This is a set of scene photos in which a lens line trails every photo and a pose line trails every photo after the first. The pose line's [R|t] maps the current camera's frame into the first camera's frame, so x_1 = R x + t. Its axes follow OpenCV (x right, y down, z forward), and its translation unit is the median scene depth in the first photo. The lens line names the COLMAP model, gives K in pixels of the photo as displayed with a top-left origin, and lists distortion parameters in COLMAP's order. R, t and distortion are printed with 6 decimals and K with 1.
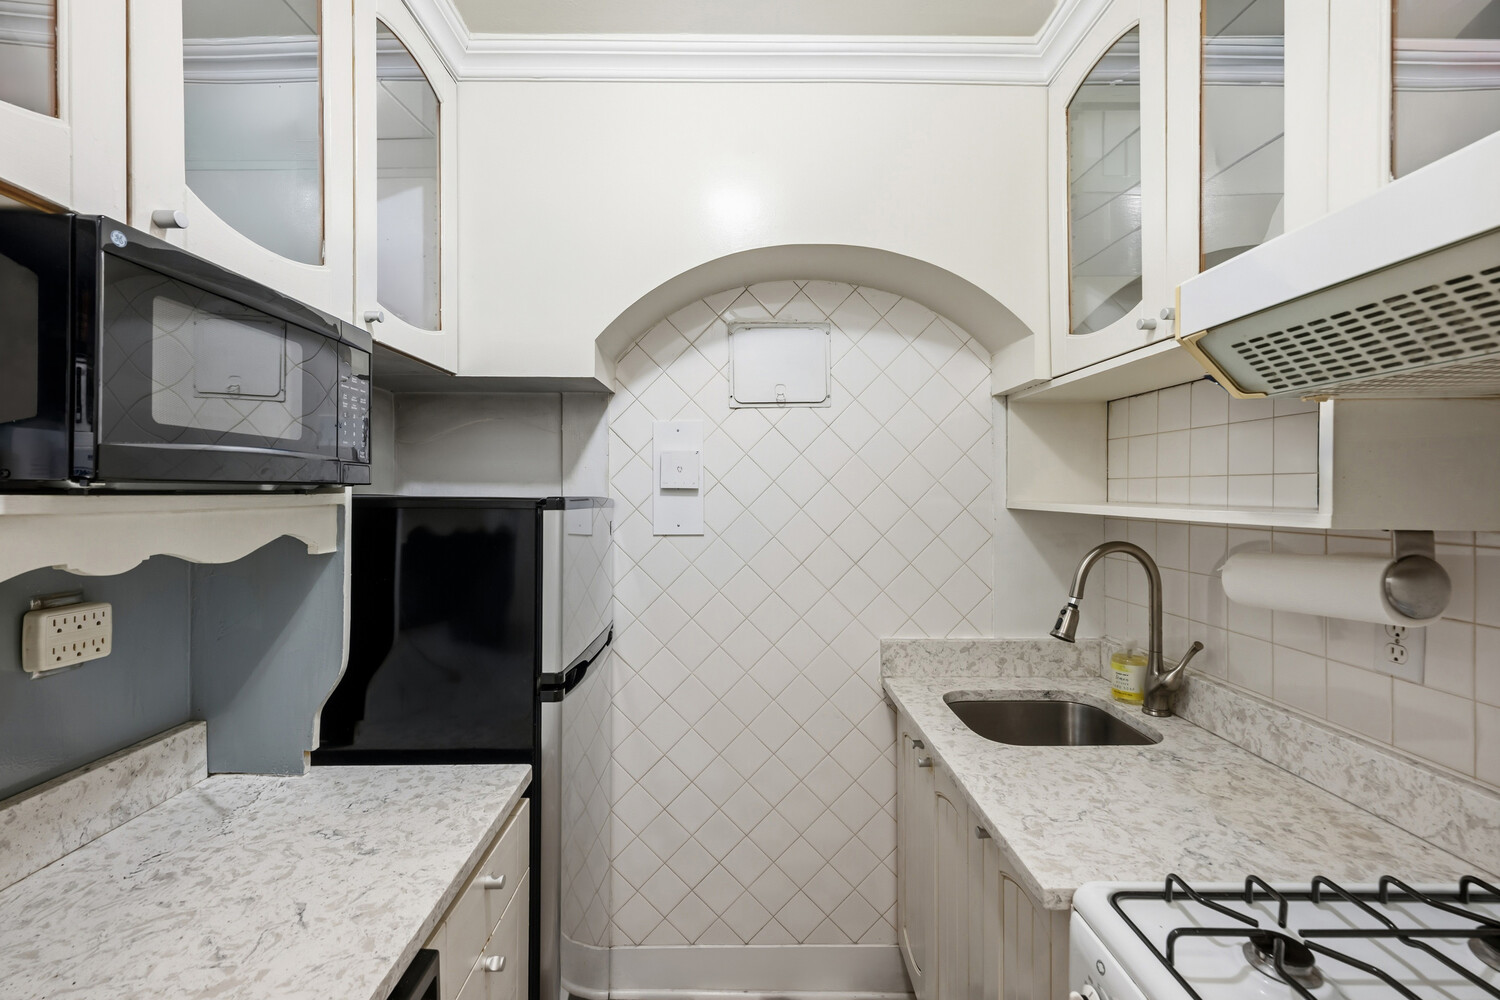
lens RADIAL K [[618.0, 0, 738.1], [0, 618.0, 494.6], [0, 0, 1]] dist [-0.001635, 0.000170]
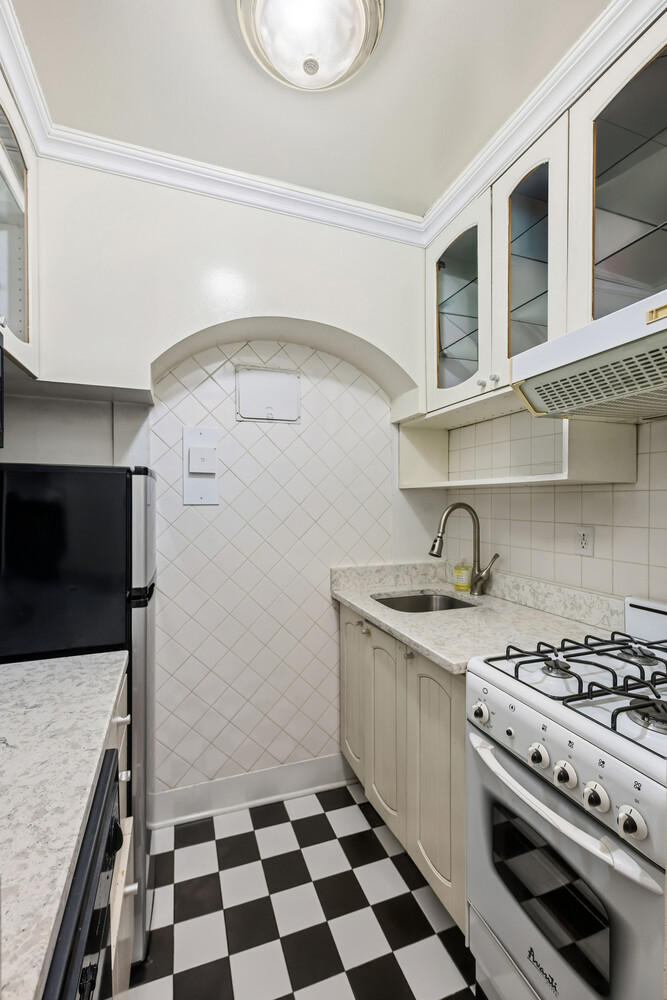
lens RADIAL K [[422.2, 0, 329.0], [0, 422.2, 505.1], [0, 0, 1]] dist [0.000895, -0.000204]
pose [[0.943543, -0.003271, 0.331233, -0.189087], [0.001798, 0.999987, 0.004754, 0.082674], [-0.331244, -0.003890, 0.943537, -0.070376]]
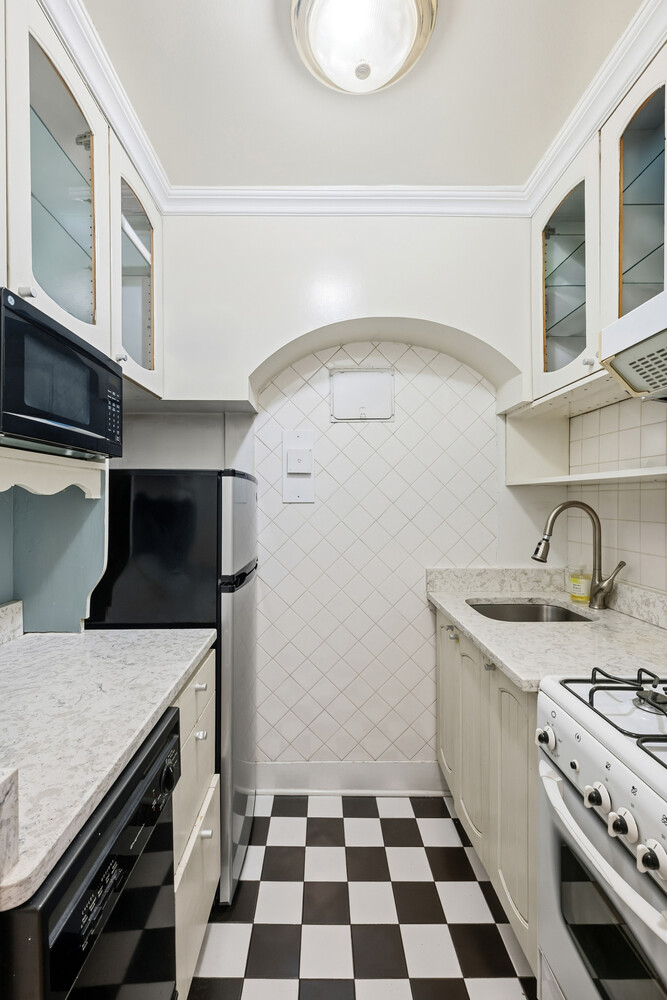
lens RADIAL K [[424.6, 0, 325.0], [0, 424.6, 503.7], [0, 0, 1]] dist [-0.000708, -0.000157]
pose [[0.999999, -0.001148, -0.000895, -0.036470], [0.001152, 0.999990, 0.004316, 0.084084], [0.000890, -0.004317, 0.999990, -0.118102]]
